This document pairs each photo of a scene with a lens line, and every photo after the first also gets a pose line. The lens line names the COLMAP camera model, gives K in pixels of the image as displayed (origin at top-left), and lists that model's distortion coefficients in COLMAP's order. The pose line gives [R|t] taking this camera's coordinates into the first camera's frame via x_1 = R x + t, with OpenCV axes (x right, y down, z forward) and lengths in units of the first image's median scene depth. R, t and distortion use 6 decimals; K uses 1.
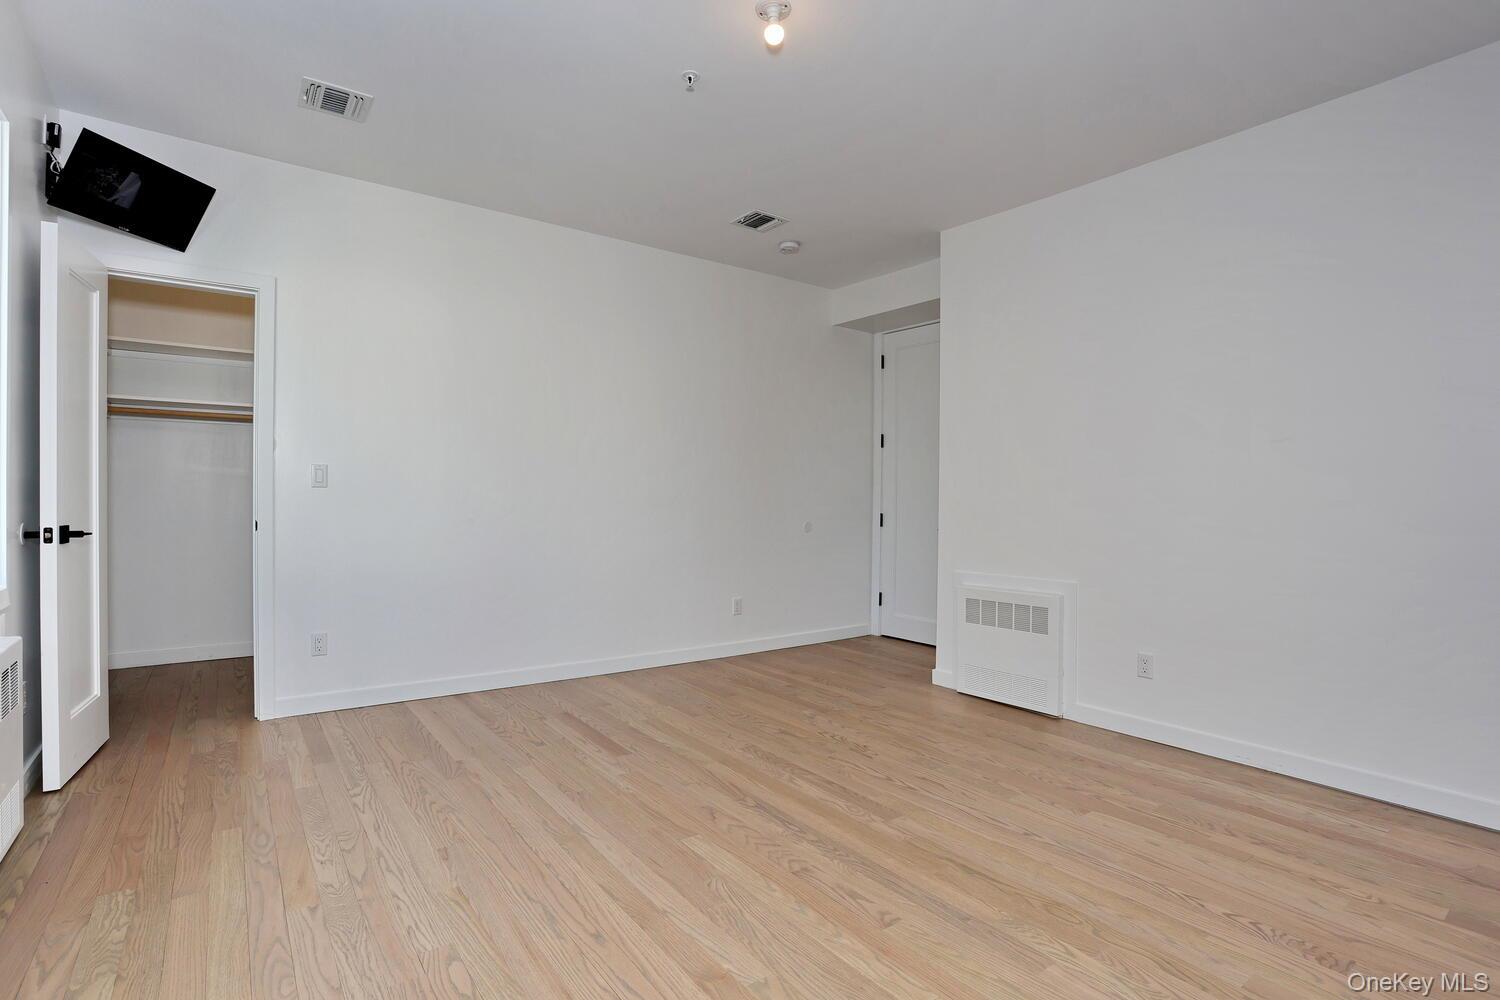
lens RADIAL K [[727.6, 0, 749.6], [0, 727.6, 487.8], [0, 0, 1]] dist [-0.064101, 0.019654]
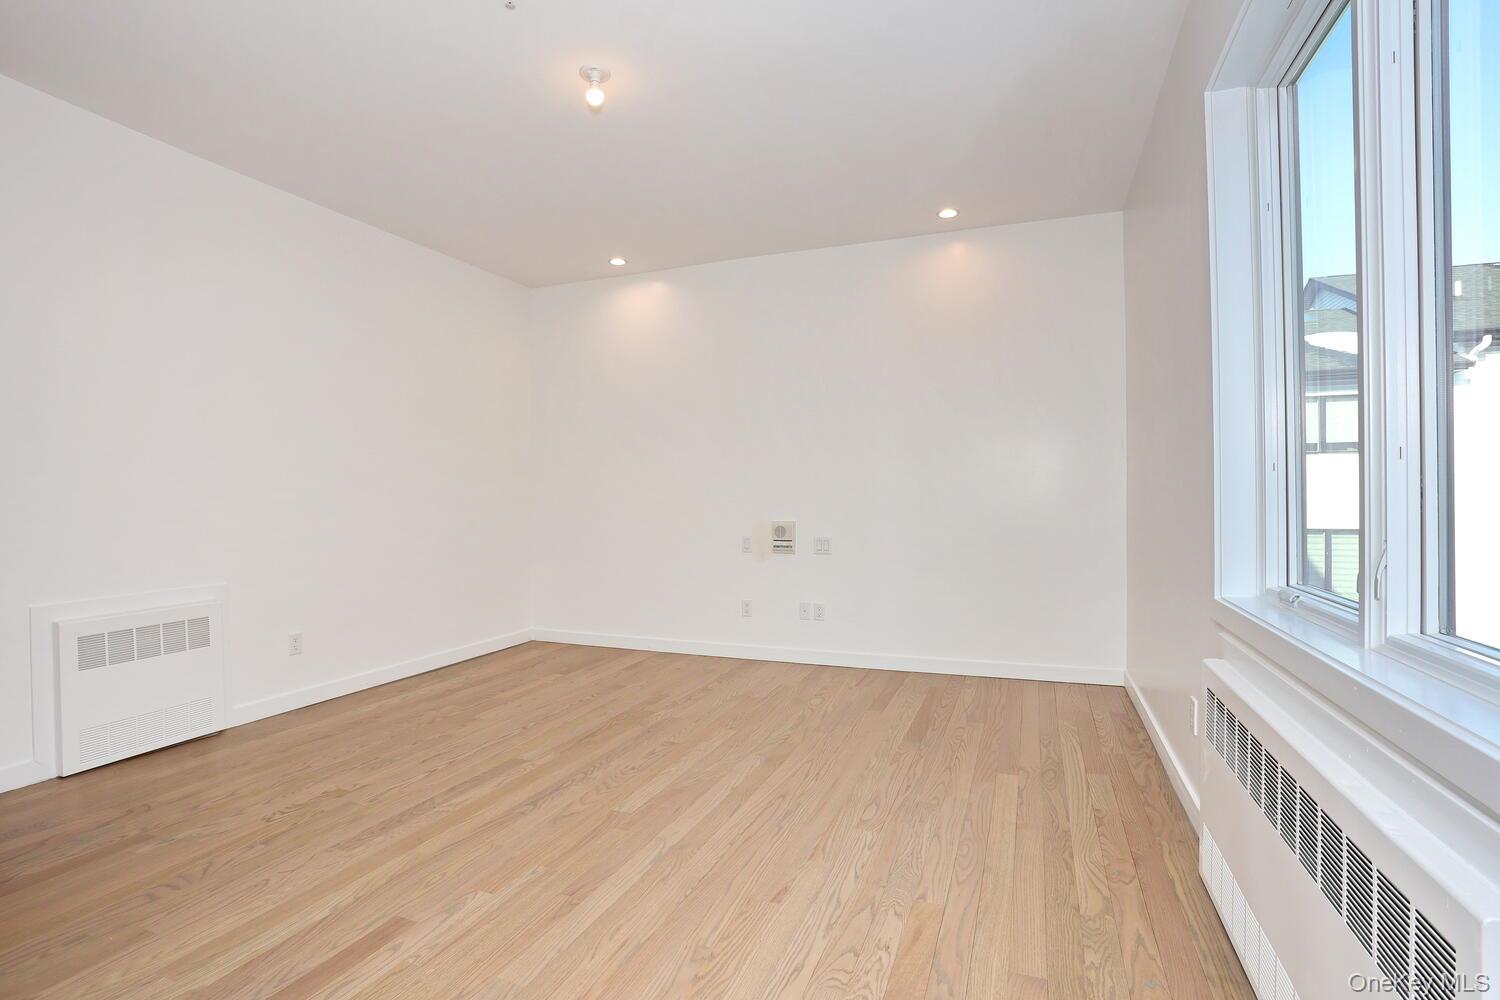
lens RADIAL K [[727.6, 0, 738.3], [0, 727.6, 498.1], [0, 0, 1]] dist [-0.064101, 0.019654]
pose [[-0.519880, -0.008807, 0.854194, -0.965136], [-0.010410, 0.999938, 0.003974, 0.011261], [-0.854176, -0.006826, -0.519939, 1.253599]]
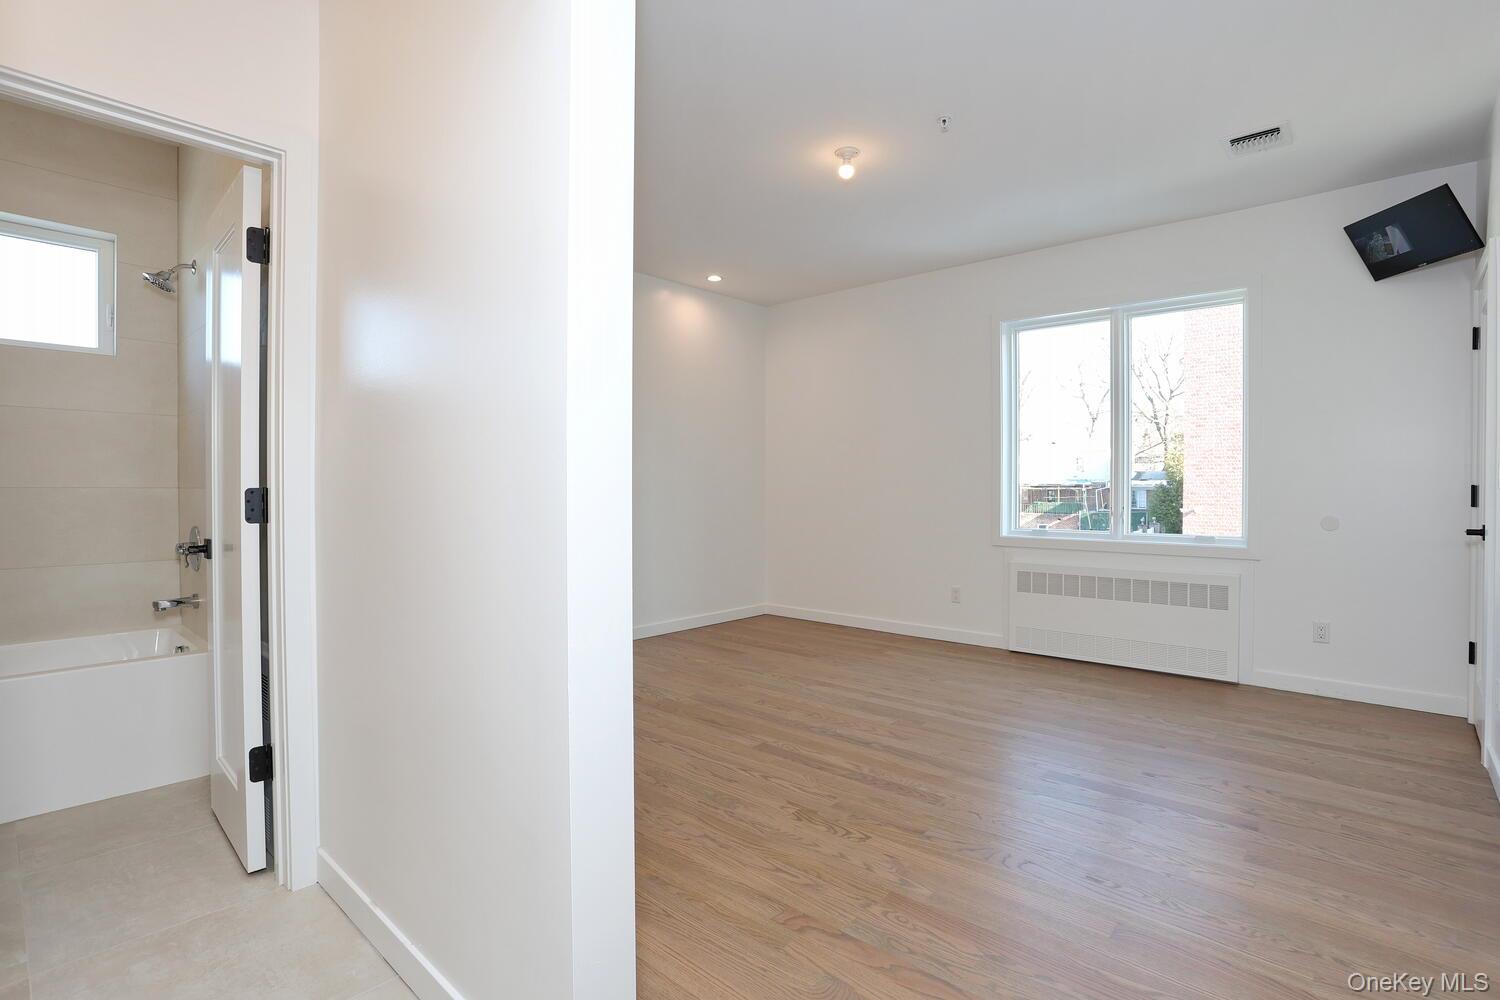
lens RADIAL K [[727.6, 0, 743.0], [0, 727.6, 499.6], [0, 0, 1]] dist [-0.064101, 0.019654]
pose [[-0.982293, -0.008603, -0.187154, 0.448452], [-0.009571, 0.999945, 0.004268, 0.020853], [0.187107, 0.005984, -0.982321, 2.133883]]
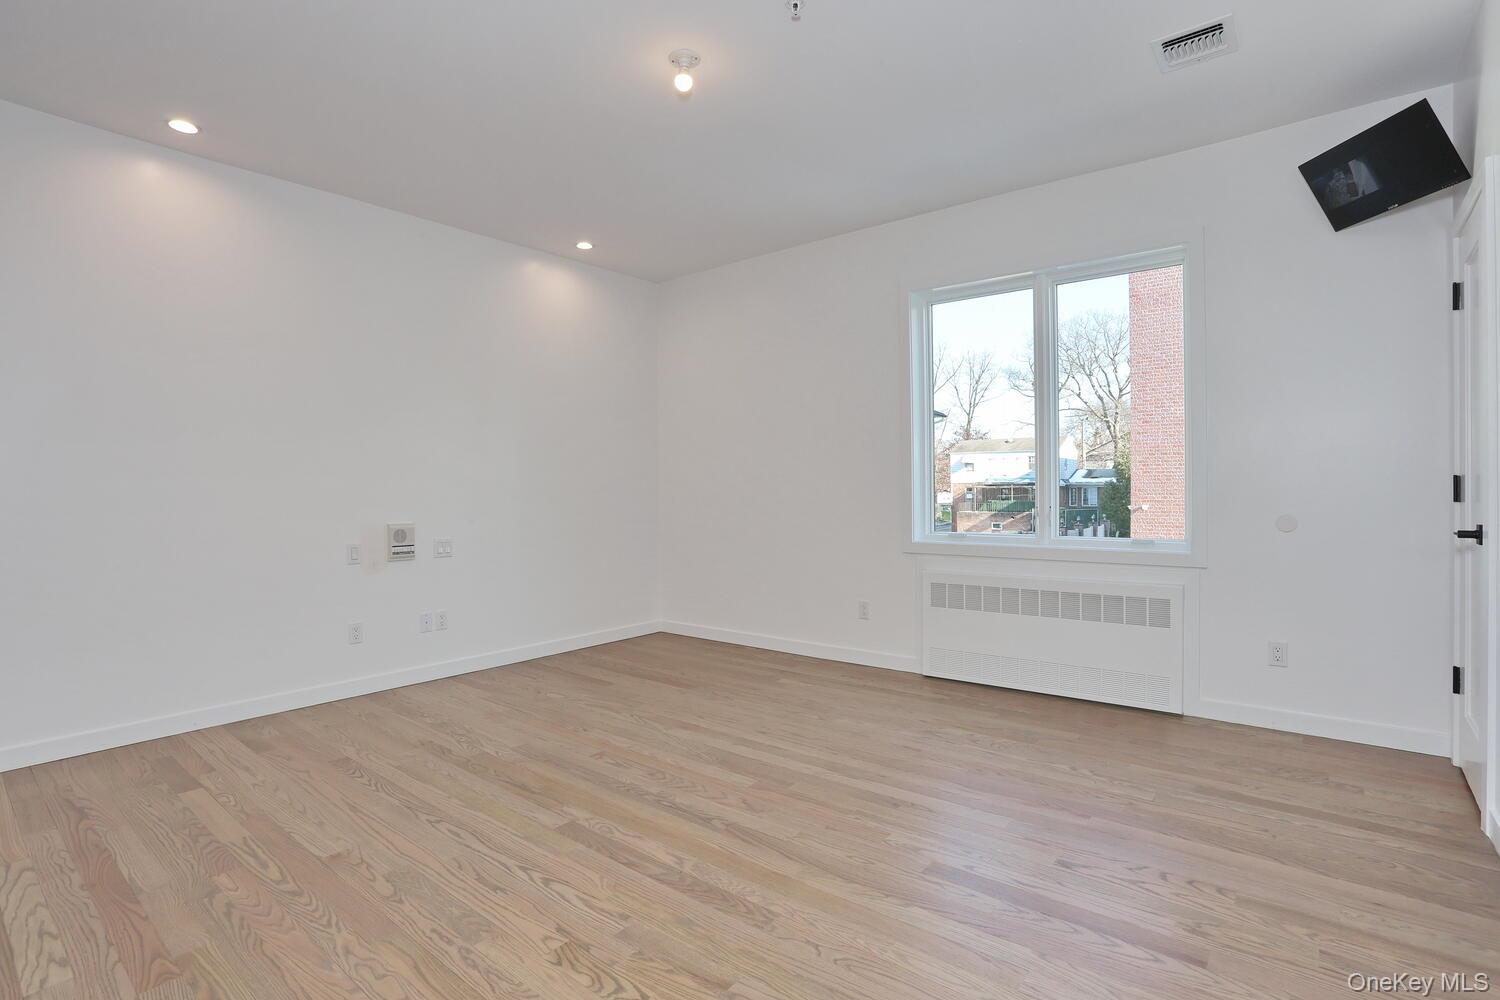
lens RADIAL K [[727.6, 0, 744.1], [0, 727.6, 498.4], [0, 0, 1]] dist [-0.064101, 0.019654]
pose [[-0.970570, 0.000705, -0.240819, 0.188591], [0.000554, 1.000000, 0.000694, 0.019956], [0.240819, 0.000540, -0.970570, 1.893119]]
